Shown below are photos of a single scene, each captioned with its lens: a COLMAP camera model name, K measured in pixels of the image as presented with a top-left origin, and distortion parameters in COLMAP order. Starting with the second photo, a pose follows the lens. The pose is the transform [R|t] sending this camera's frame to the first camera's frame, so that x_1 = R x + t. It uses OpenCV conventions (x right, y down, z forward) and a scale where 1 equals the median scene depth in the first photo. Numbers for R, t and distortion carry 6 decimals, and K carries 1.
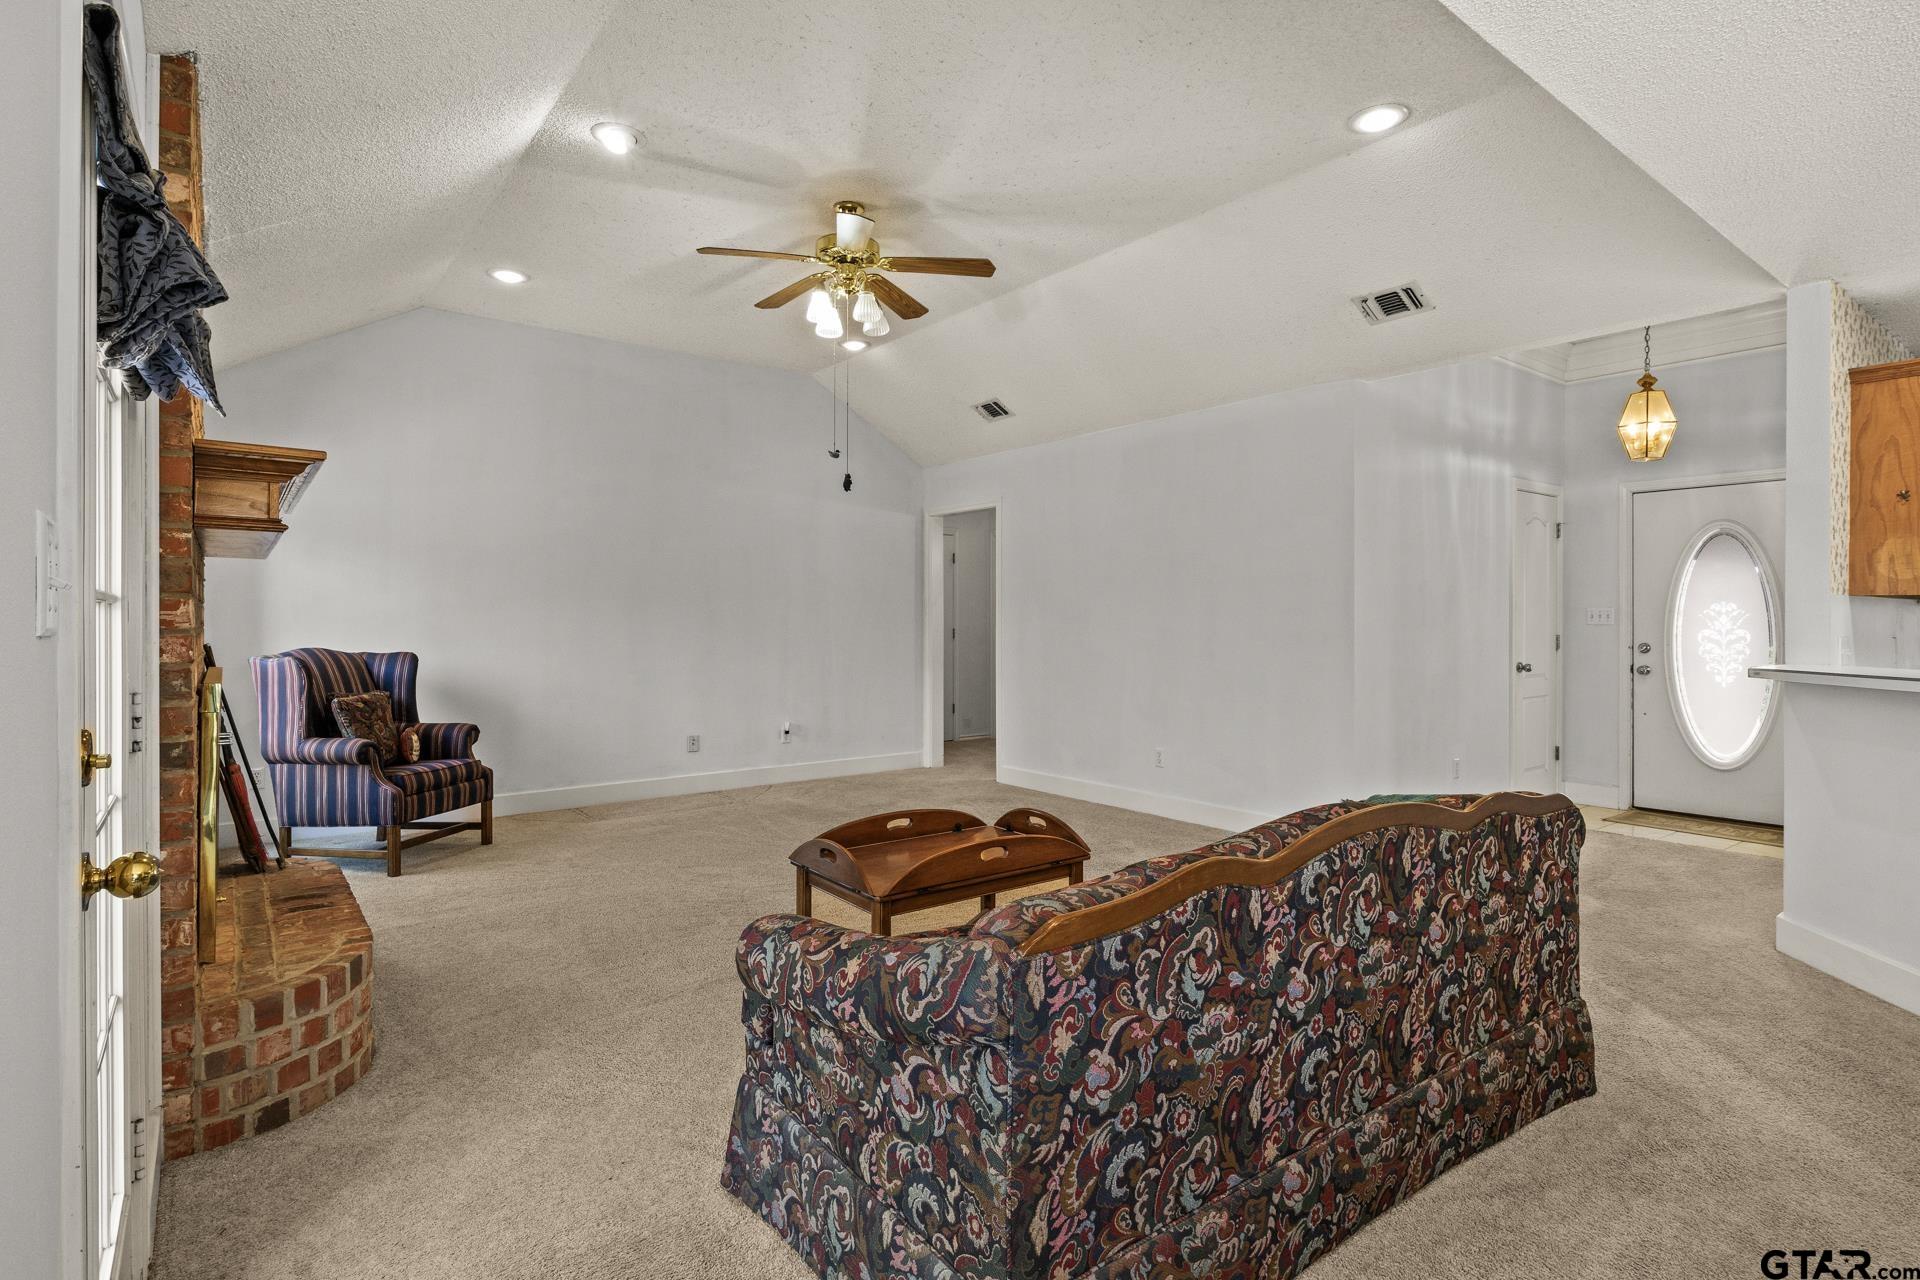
lens RADIAL K [[949.5, 0, 961.6], [0, 949.5, 621.9], [0, 0, 1]] dist [-0.004869, 0.000321]
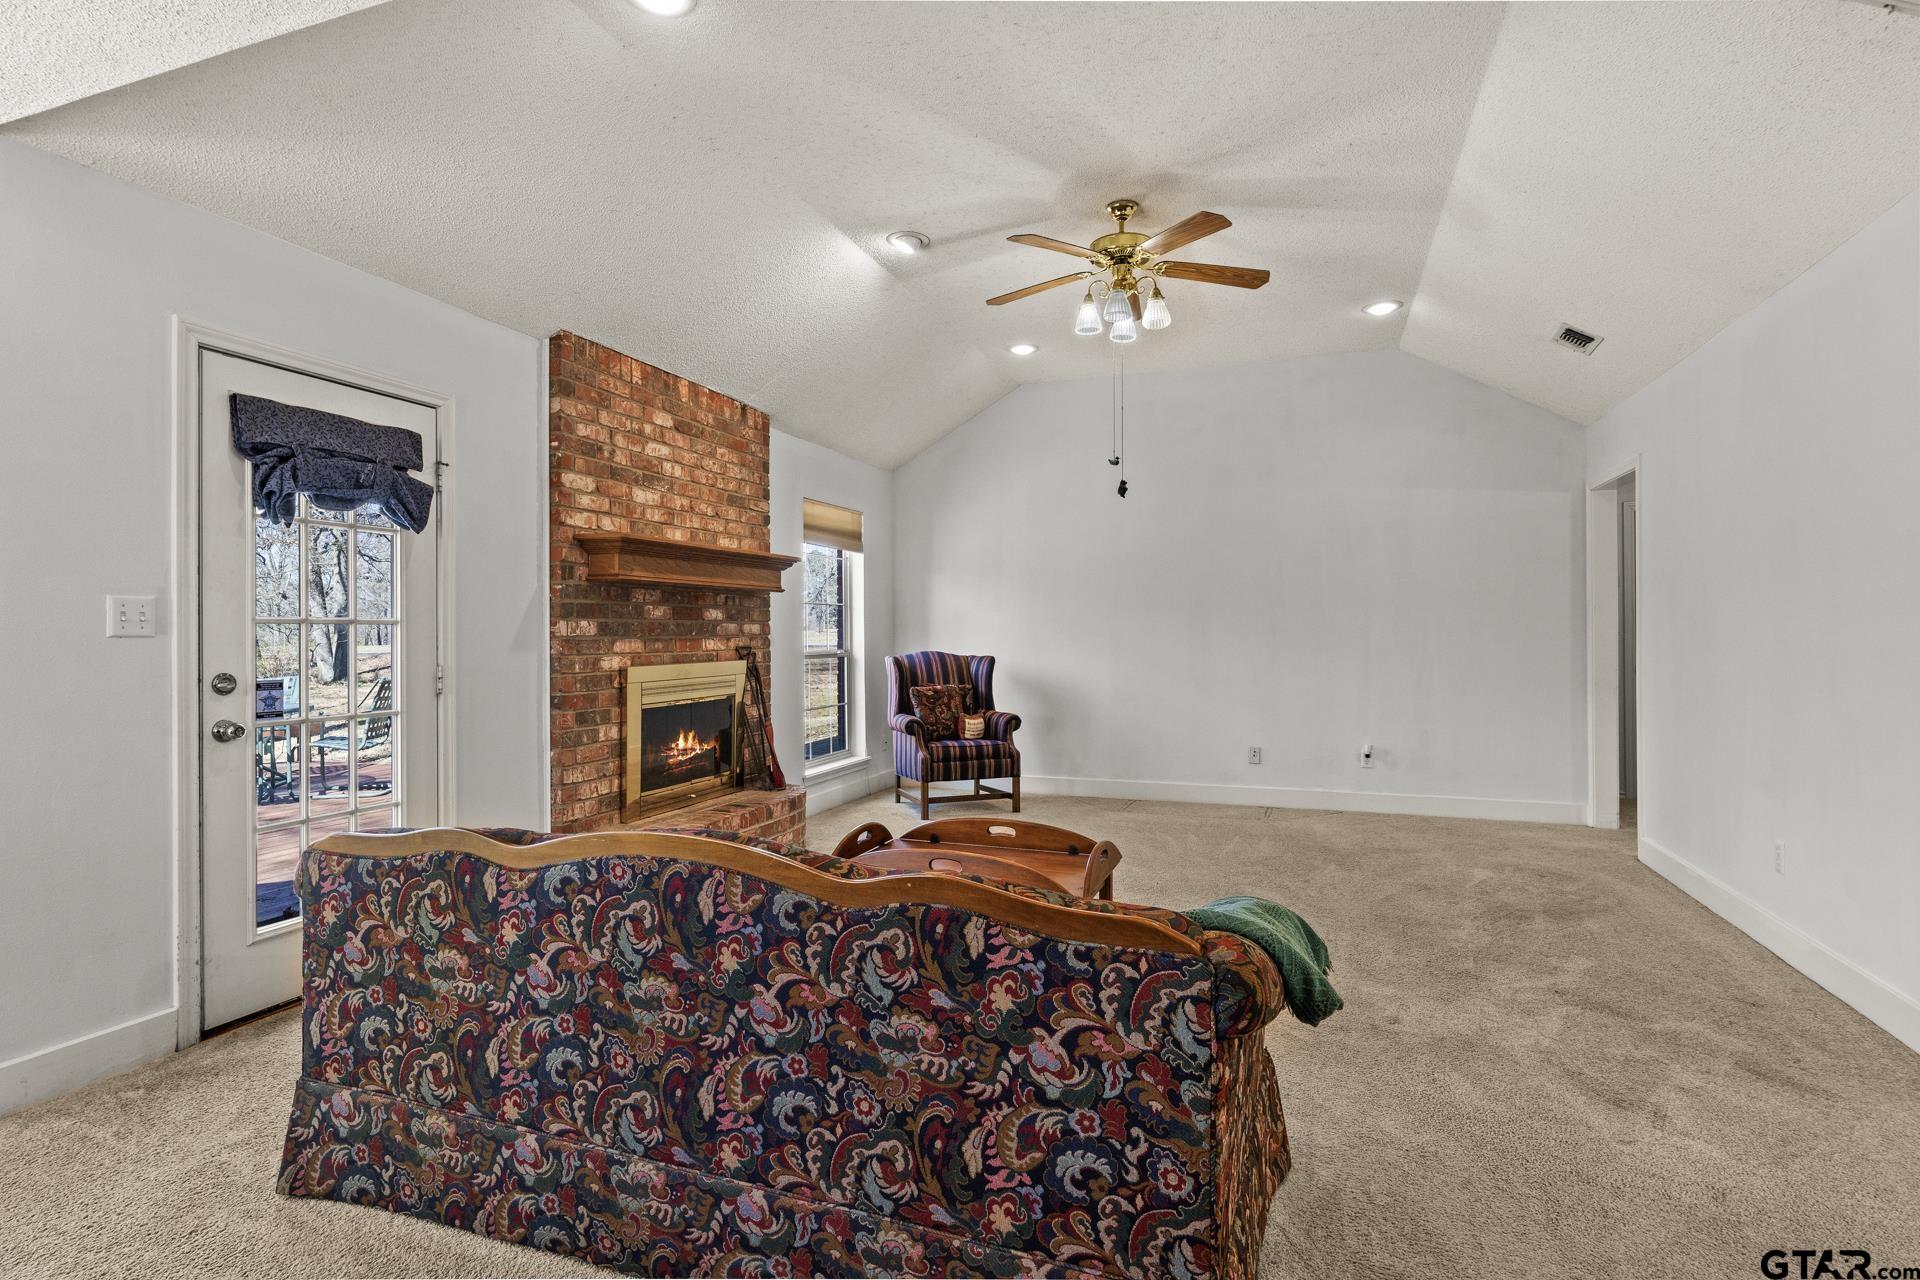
lens RADIAL K [[949.5, 0, 959.3], [0, 949.5, 631.4], [0, 0, 1]] dist [-0.004869, 0.000321]
pose [[0.541754, -0.001113, -0.840536, 0.720260], [0.000040, 0.999999, -0.001298, 0.001324], [0.840537, 0.000669, 0.541754, 0.394321]]
